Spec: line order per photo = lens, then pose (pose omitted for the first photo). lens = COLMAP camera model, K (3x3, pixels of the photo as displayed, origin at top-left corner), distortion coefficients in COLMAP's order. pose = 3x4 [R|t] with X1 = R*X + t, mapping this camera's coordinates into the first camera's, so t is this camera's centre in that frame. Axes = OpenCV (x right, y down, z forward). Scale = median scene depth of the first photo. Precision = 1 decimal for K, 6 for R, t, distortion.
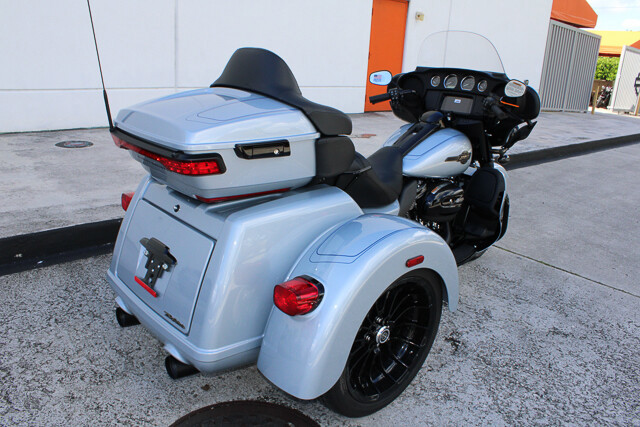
lens RADIAL K [[532.0, 0, 318.1], [0, 532.0, 224.3], [0, 0, 1]] dist [-0.196978, 0.226776]
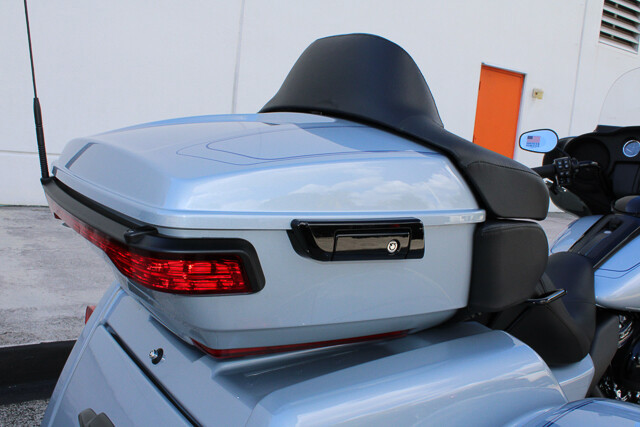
lens RADIAL K [[620.9, 0, 320.0], [0, 620.9, 213.5], [0, 0, 1]] dist [-0.120809, 0.009235]
pose [[0.991091, 0.049009, -0.123842, -0.067902], [-0.073096, 0.977438, -0.198170, -0.056919], [0.111336, 0.205457, 0.972313, 0.468653]]
